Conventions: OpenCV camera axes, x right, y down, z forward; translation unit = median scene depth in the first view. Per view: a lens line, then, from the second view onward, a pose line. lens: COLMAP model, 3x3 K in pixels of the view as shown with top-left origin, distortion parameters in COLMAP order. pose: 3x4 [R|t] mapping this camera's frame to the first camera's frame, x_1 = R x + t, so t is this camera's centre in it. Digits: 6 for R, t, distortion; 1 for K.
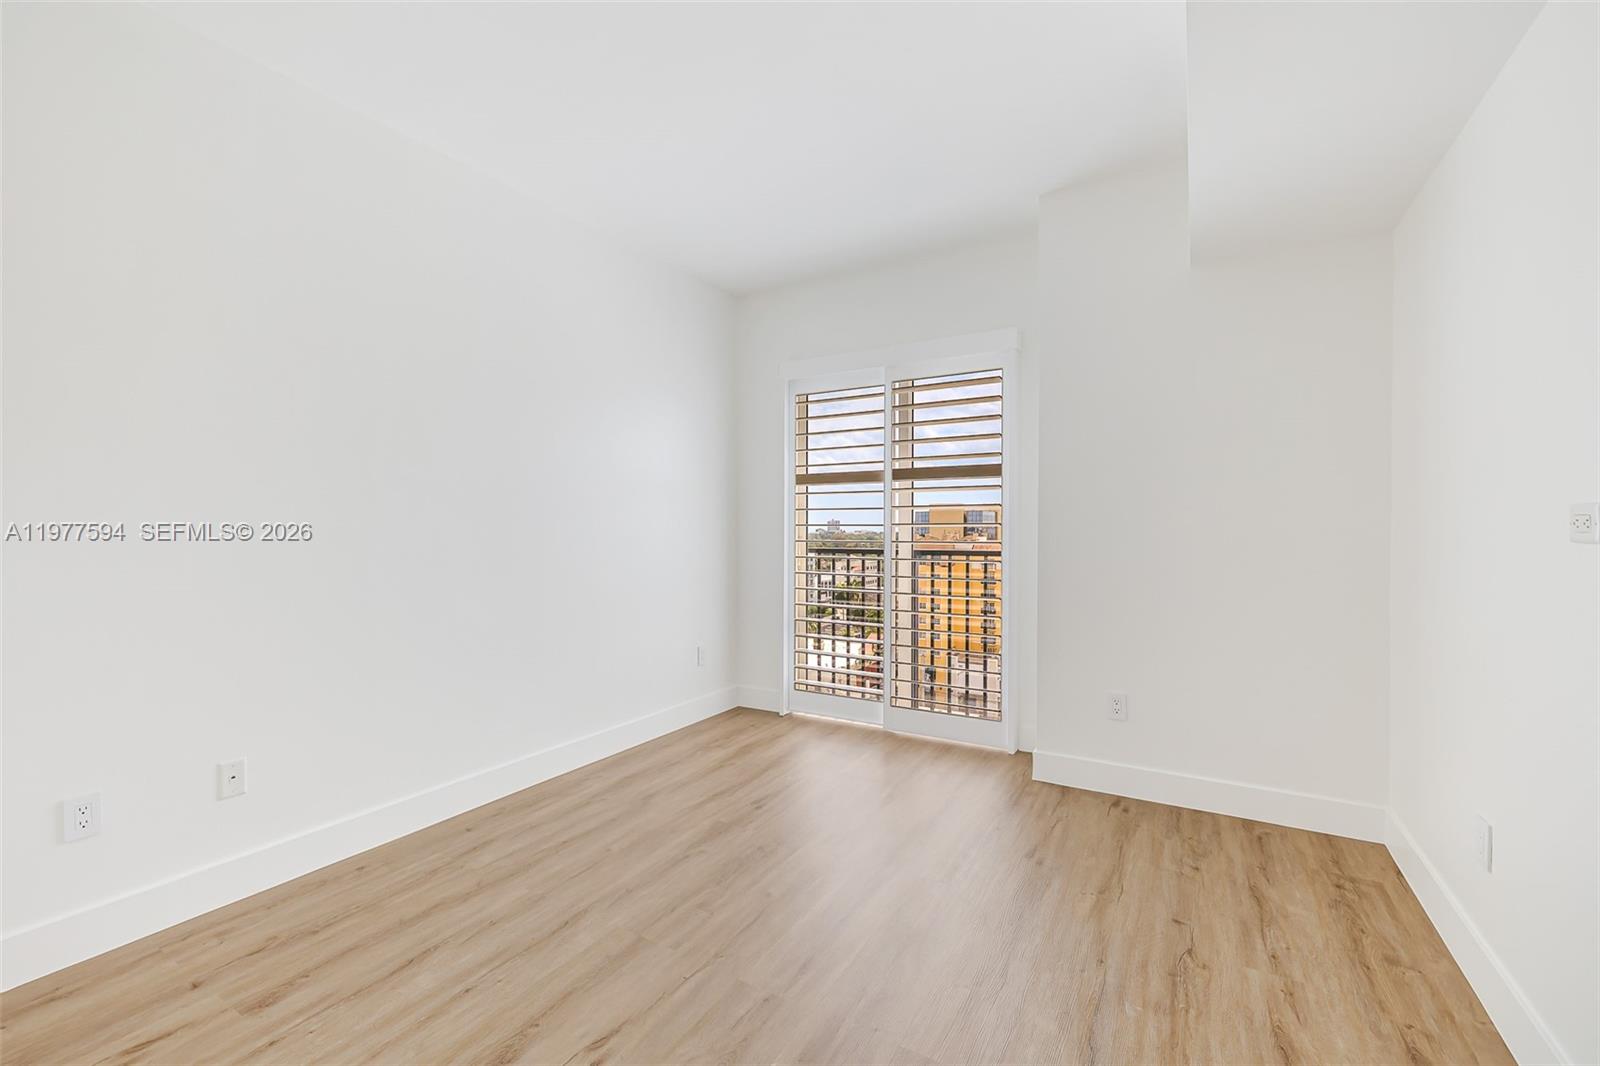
lens RADIAL K [[677.9, 0, 787.6], [0, 677.9, 534.7], [0, 0, 1]] dist [-0.000446, 0.000424]
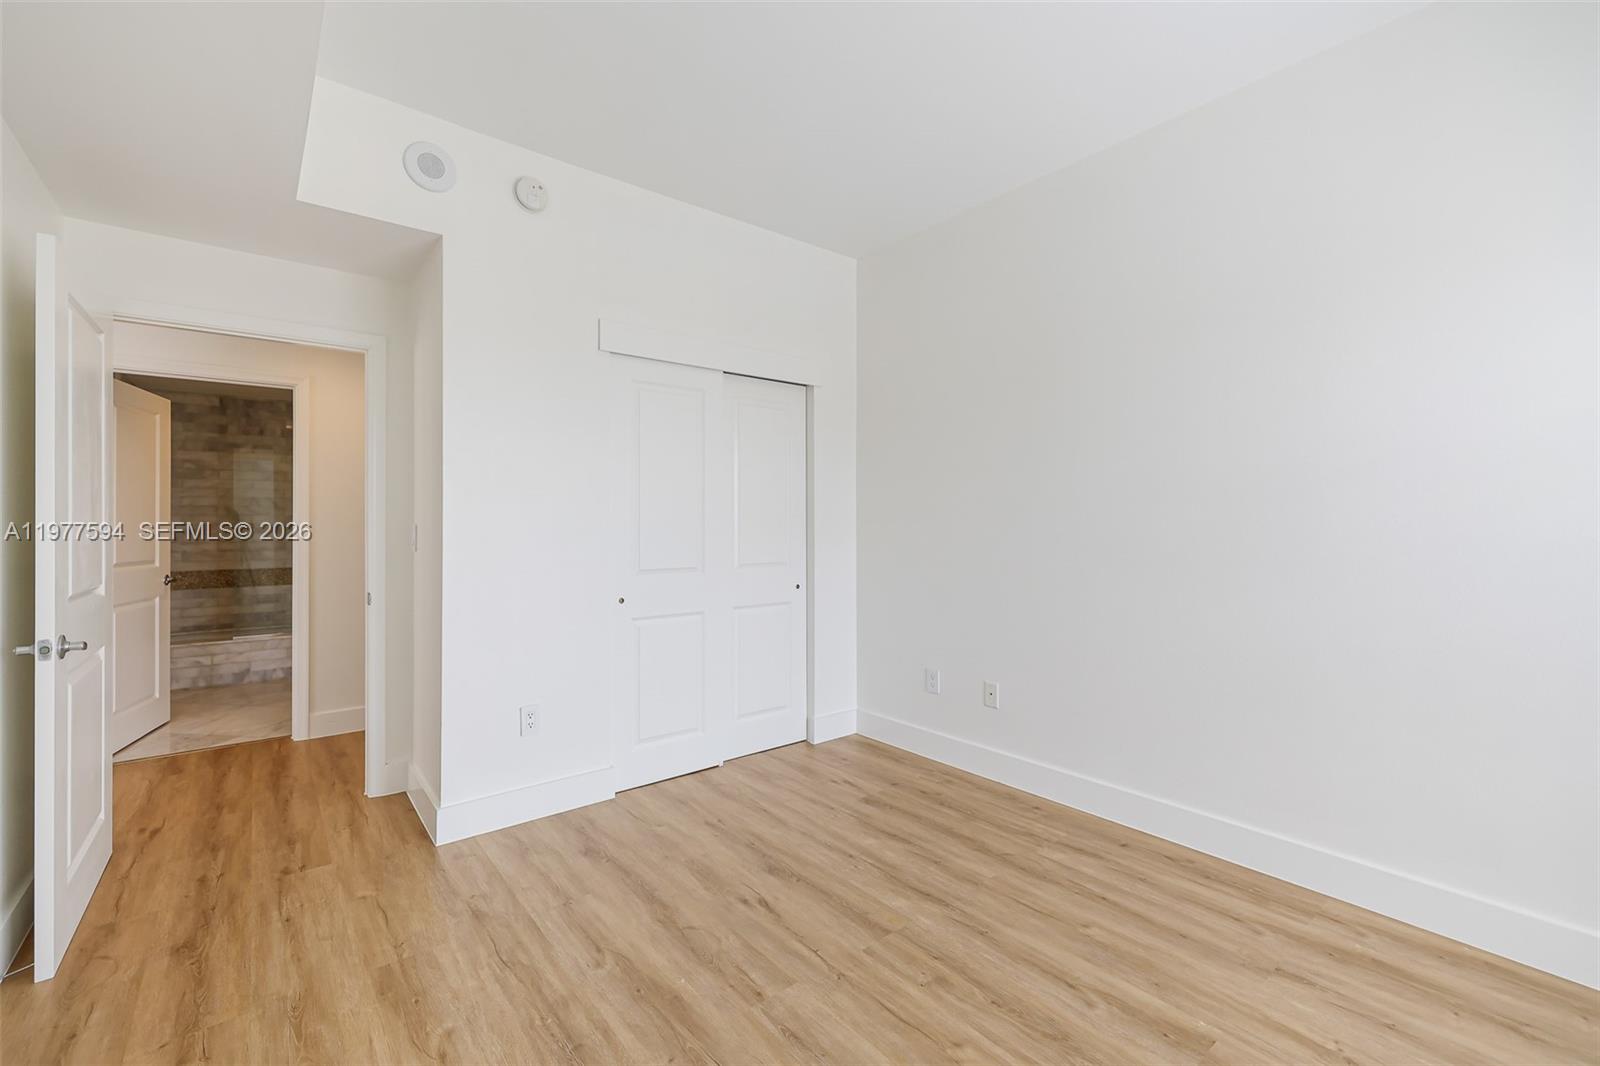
lens RADIAL K [[677.9, 0, 792.9], [0, 677.9, 521.4], [0, 0, 1]] dist [-0.000446, 0.000424]
pose [[-0.343428, 0.000854, -0.939179, 0.725052], [-0.009029, 0.999950, 0.004210, -0.021374], [0.939136, 0.009926, -0.343403, 1.113707]]
